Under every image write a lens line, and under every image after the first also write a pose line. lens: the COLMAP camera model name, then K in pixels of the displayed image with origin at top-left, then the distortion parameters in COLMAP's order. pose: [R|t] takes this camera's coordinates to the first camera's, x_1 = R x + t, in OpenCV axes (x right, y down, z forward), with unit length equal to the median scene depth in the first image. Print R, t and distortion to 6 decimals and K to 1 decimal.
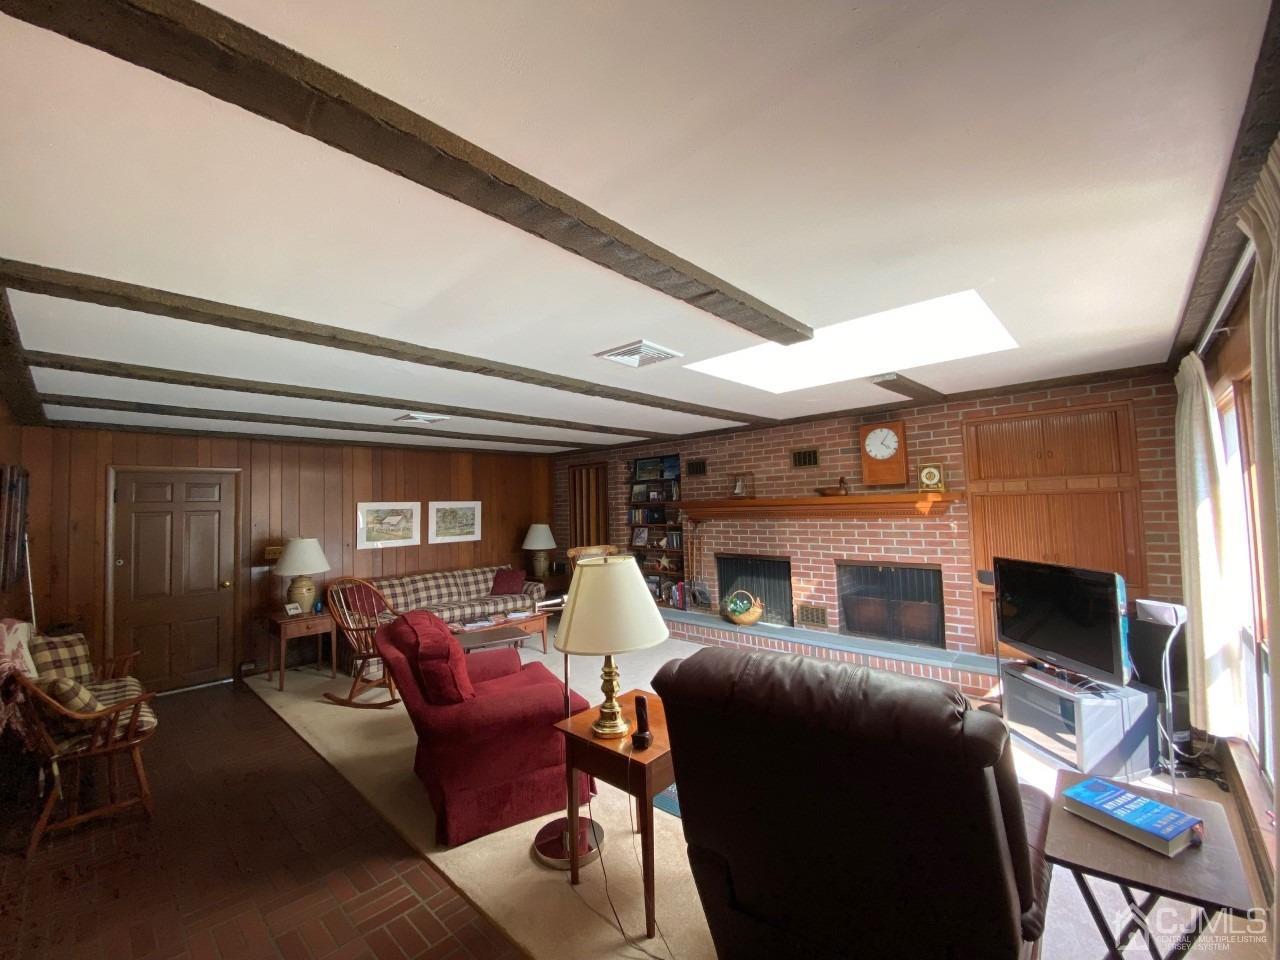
lens RADIAL K [[522.4, 0, 632.1], [0, 522.4, 463.8], [0, 0, 1]] dist [-0.005497, -0.000244]
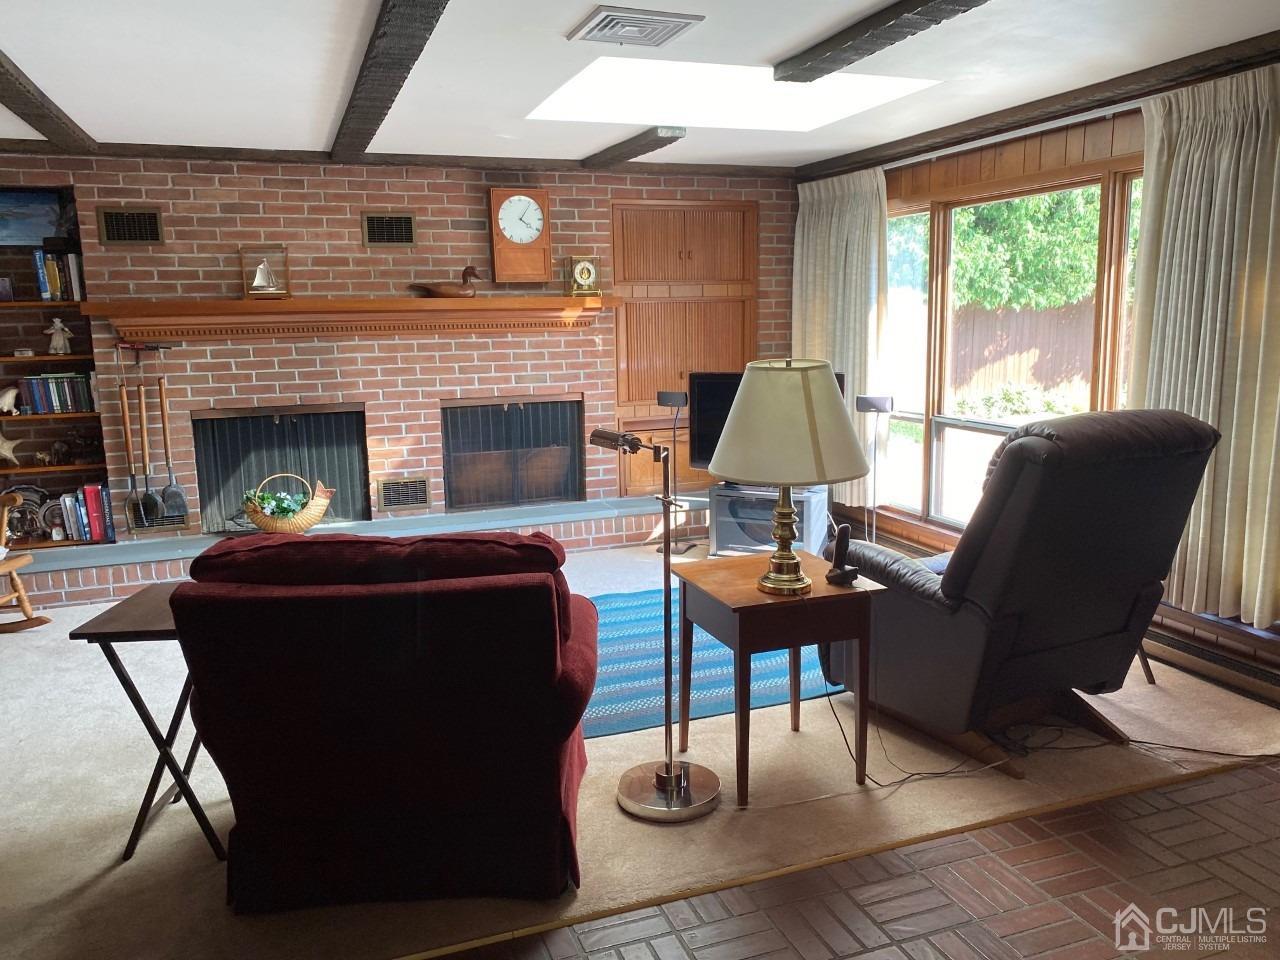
lens RADIAL K [[975.8, 0, 637.9], [0, 975.8, 484.8], [0, 0, 1]] dist [0.003805, 0.000826]
pose [[0.423553, -0.138835, 0.895169, -0.557018], [-0.068435, 0.980458, 0.184443, 0.048050], [-0.903283, -0.139382, 0.405774, 0.282244]]
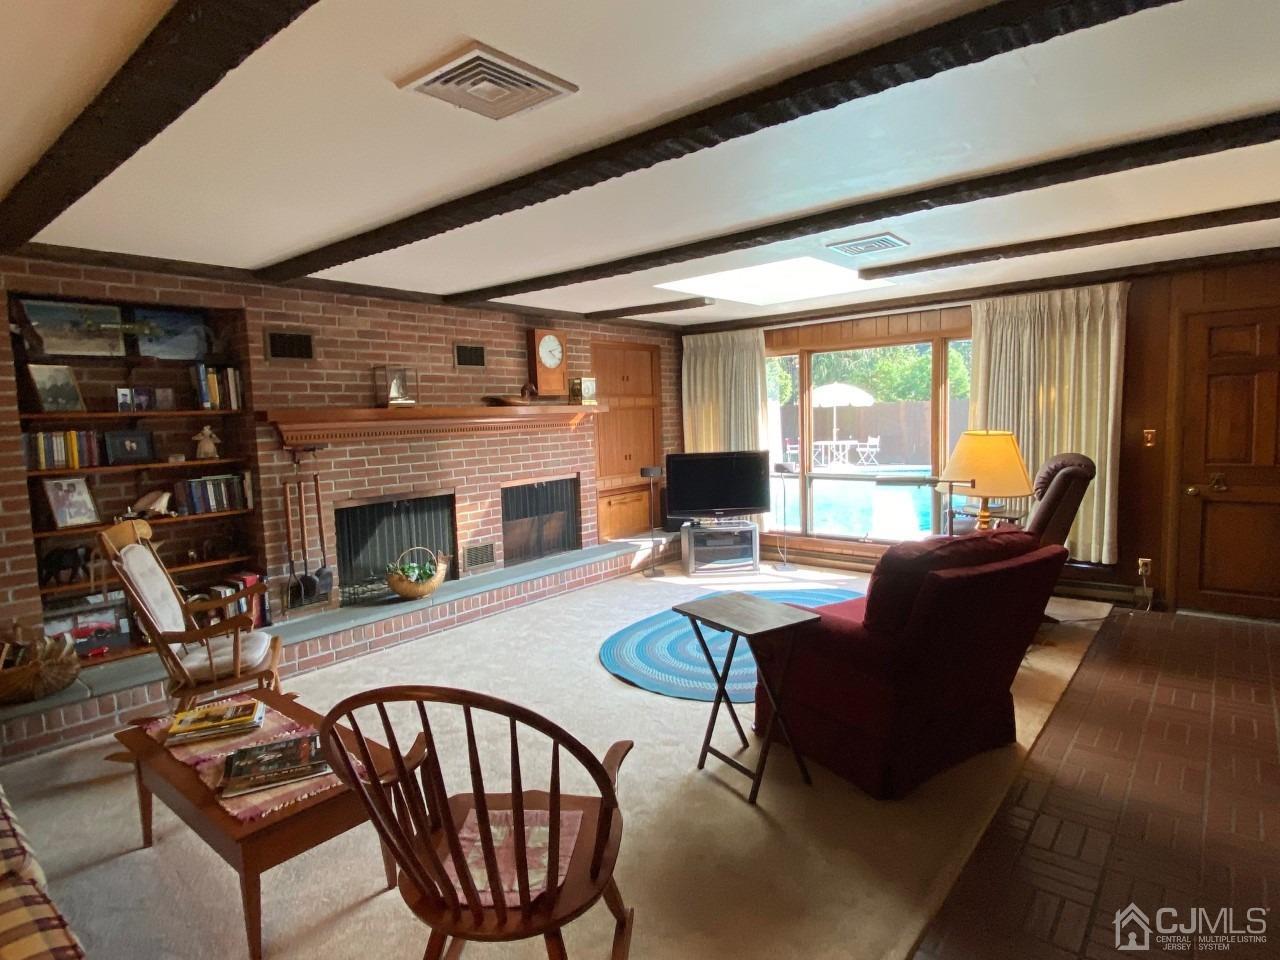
lens RADIAL K [[686.7, 0, 645.4], [0, 686.7, 481.0], [0, 0, 1]] dist [0.014825, -0.002376]
pose [[-0.075770, -0.066112, 0.994931, -0.699470], [-0.046989, 0.996928, 0.062666, 0.096888], [-0.996018, -0.042003, -0.078644, 0.823600]]
